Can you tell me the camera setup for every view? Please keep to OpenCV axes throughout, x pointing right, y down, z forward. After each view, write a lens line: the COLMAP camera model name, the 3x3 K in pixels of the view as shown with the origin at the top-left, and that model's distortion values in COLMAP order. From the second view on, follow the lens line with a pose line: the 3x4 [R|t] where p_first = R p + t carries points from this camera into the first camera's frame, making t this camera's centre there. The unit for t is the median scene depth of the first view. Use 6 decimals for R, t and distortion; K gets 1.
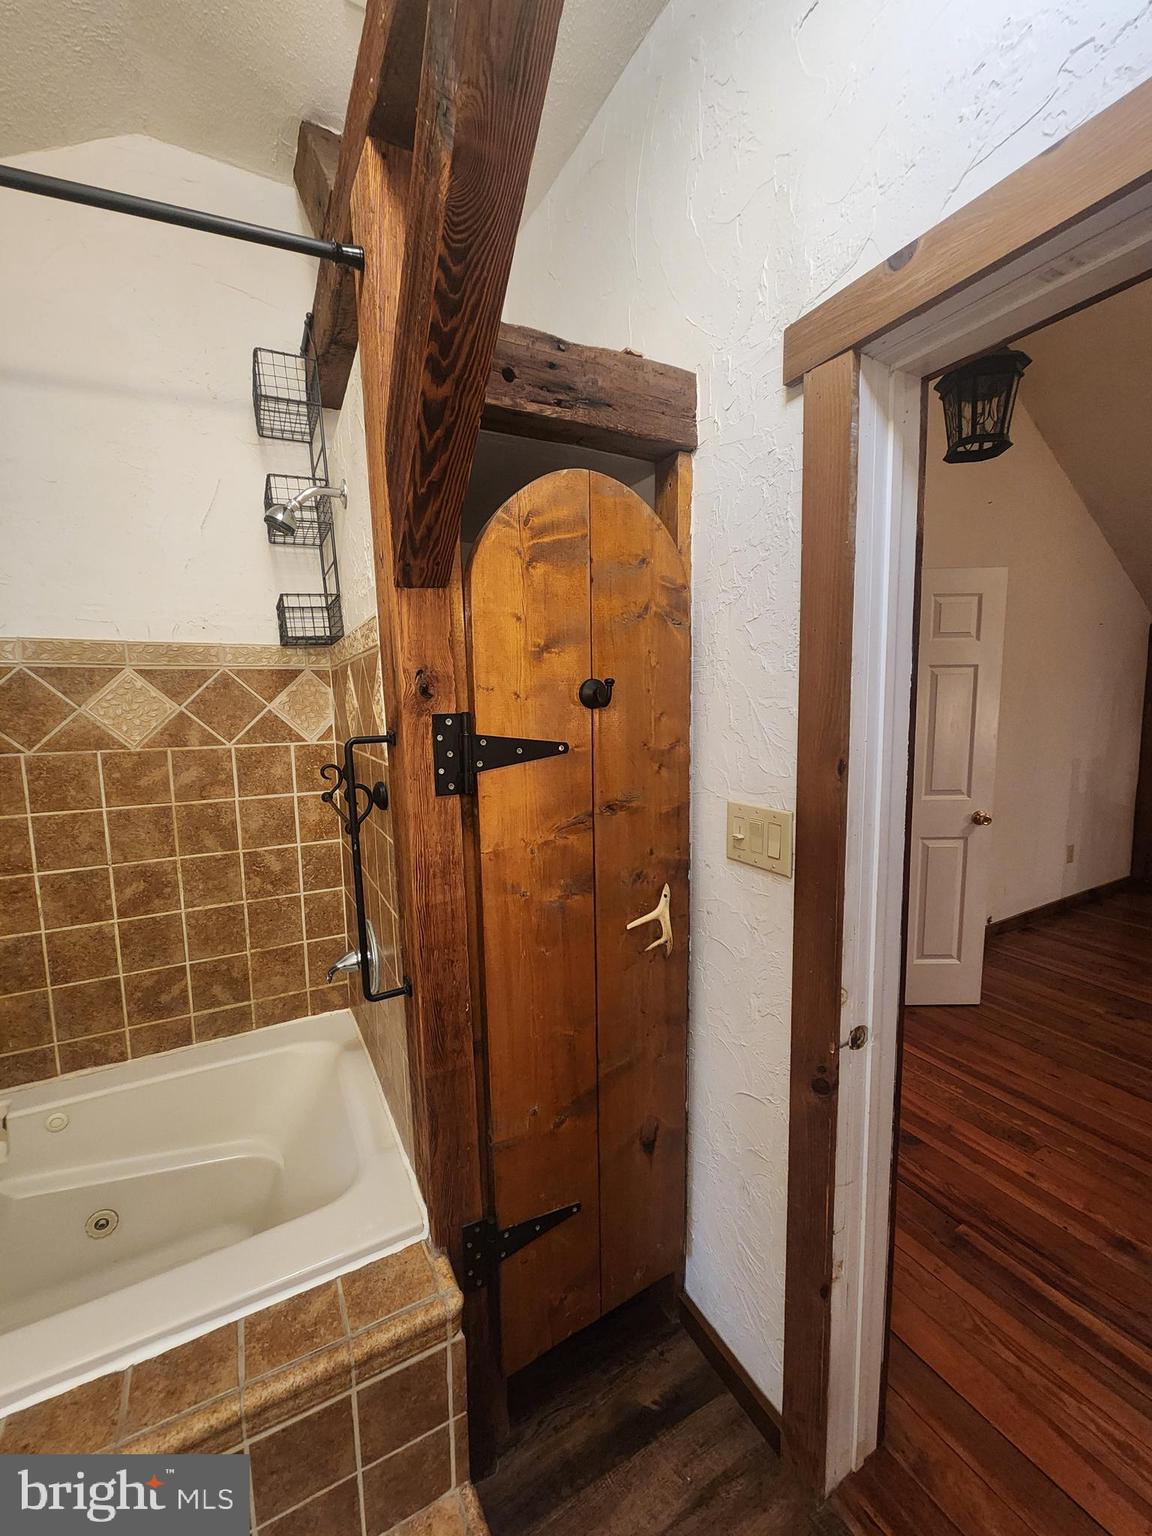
lens RADIAL K [[630.3, 0, 577.1], [0, 630.3, 773.9], [0, 0, 1]] dist [-0.005833, 0.001817]
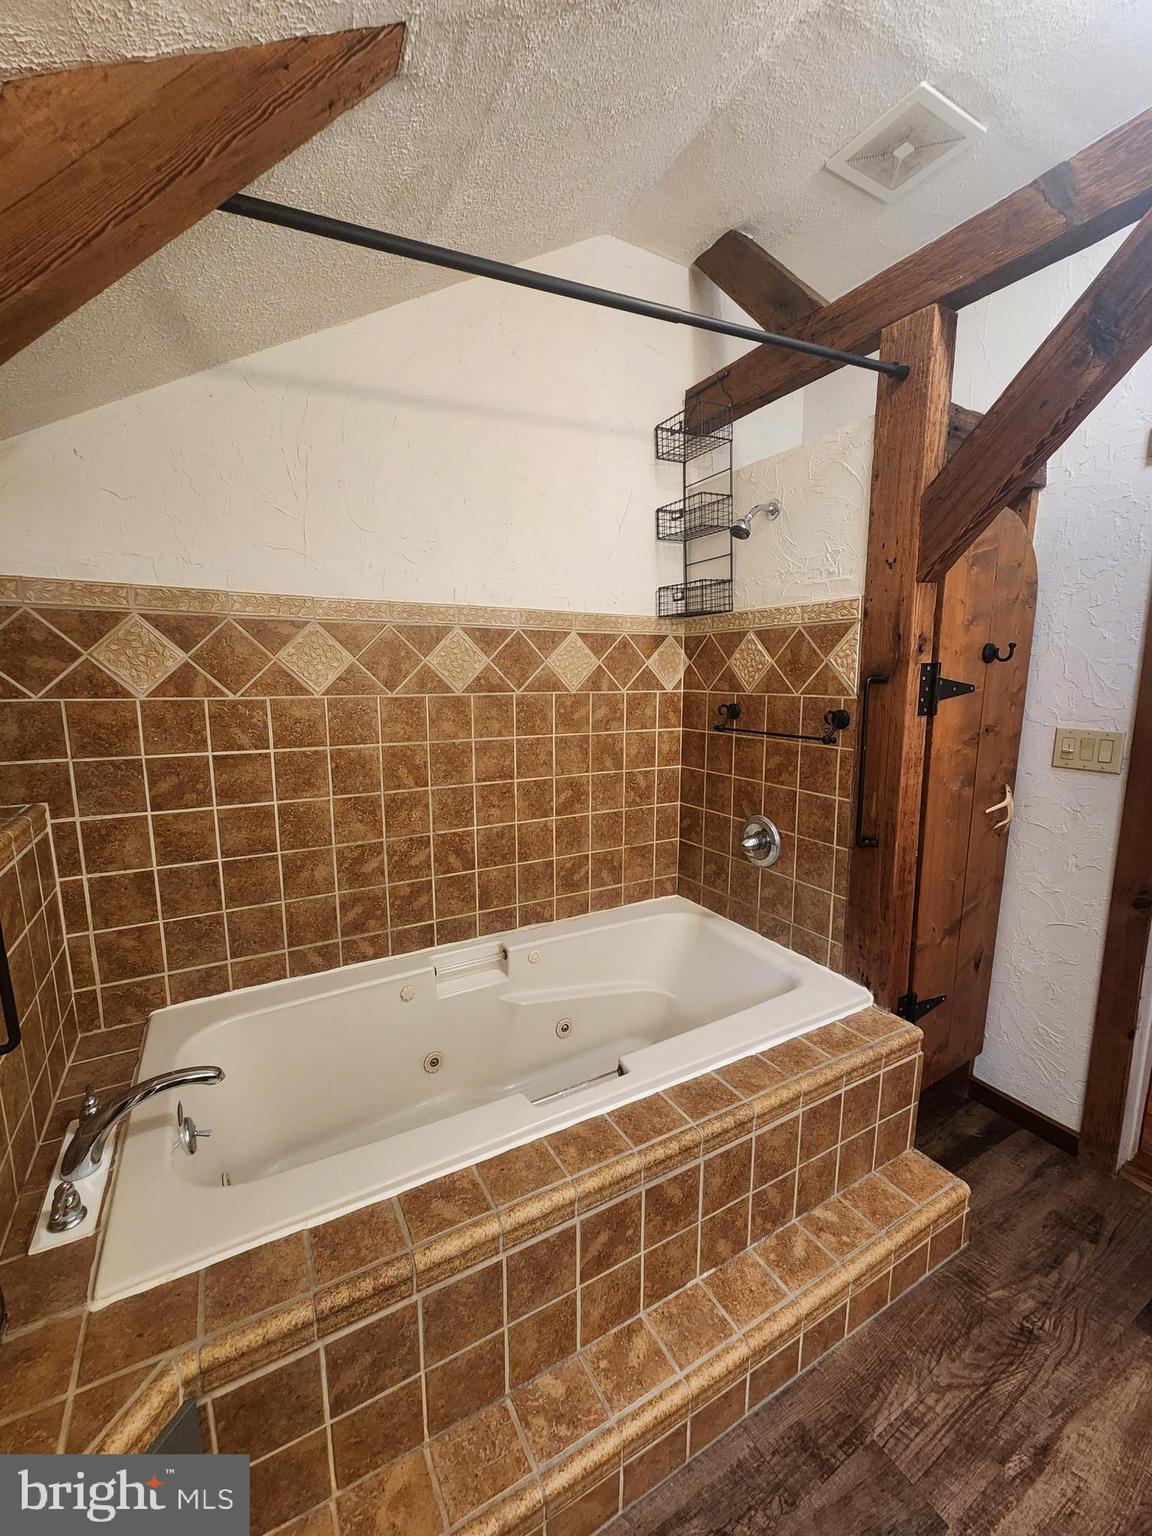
lens RADIAL K [[630.3, 0, 576.0], [0, 630.3, 772.7], [0, 0, 1]] dist [-0.005833, 0.001817]
pose [[0.999830, 0.012871, 0.013188, -0.712440], [-0.013351, 0.999228, 0.036947, 0.084987], [-0.012702, -0.037117, 0.999230, -0.369447]]
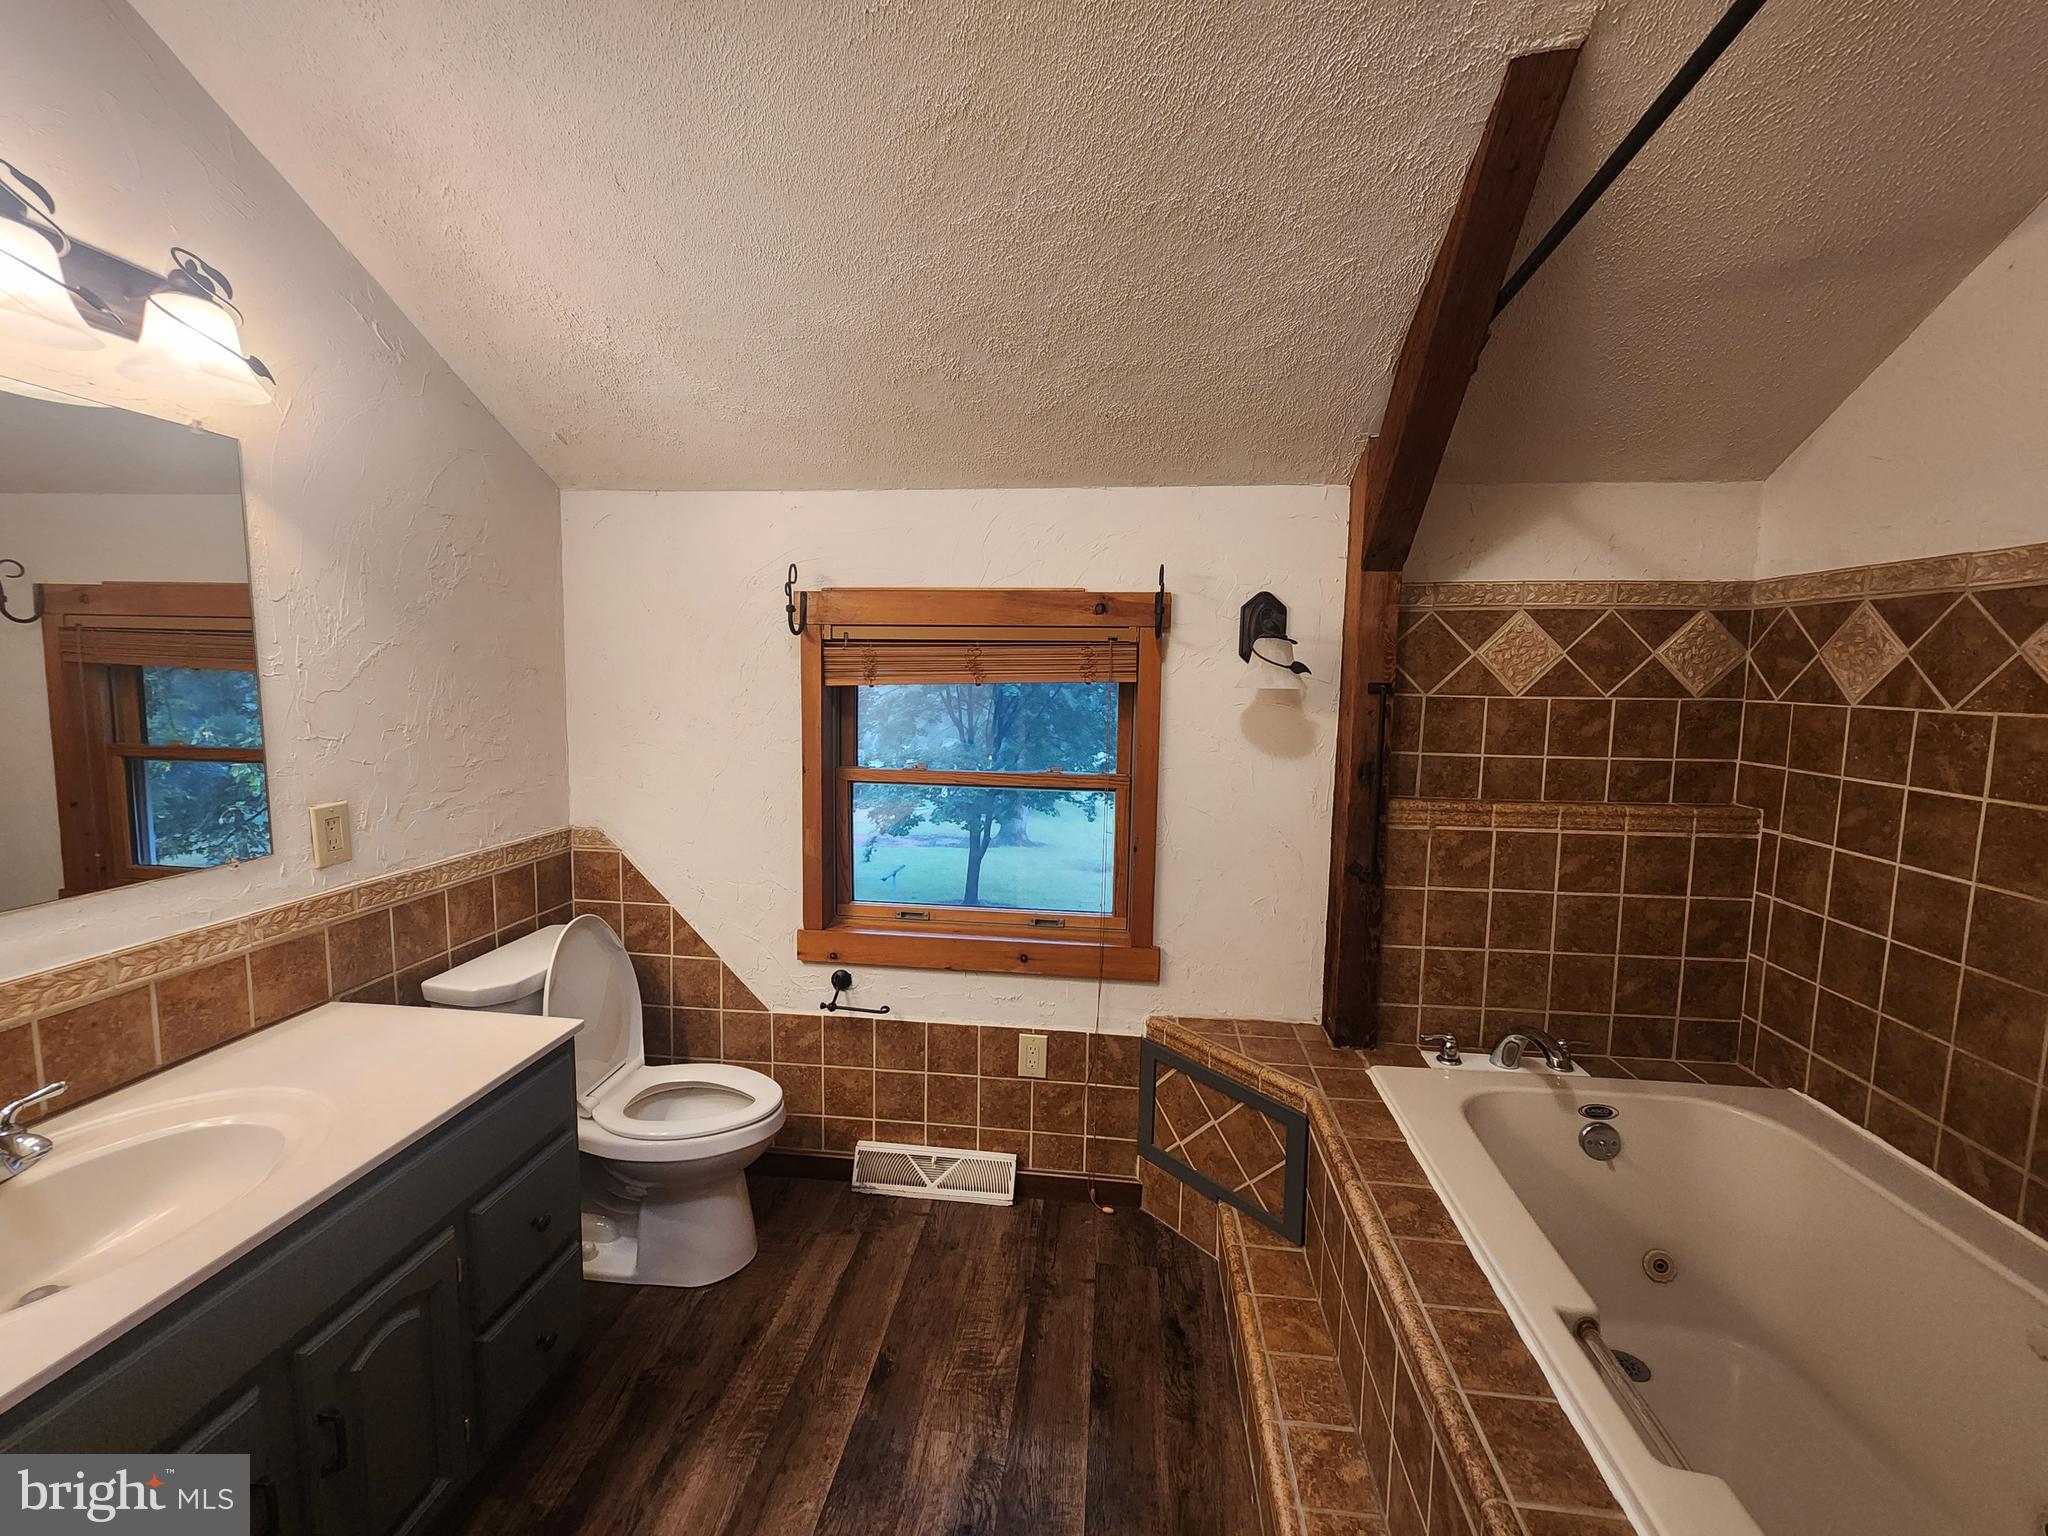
lens RADIAL K [[840.4, 0, 1023.6], [0, 840.4, 757.4], [0, 0, 1]] dist [-0.005833, 0.001817]
pose [[-0.581731, 0.088934, -0.808505, 0.845182], [-0.102694, 0.978020, 0.181470, -0.093084], [0.806873, 0.188595, -0.559811, 1.111859]]
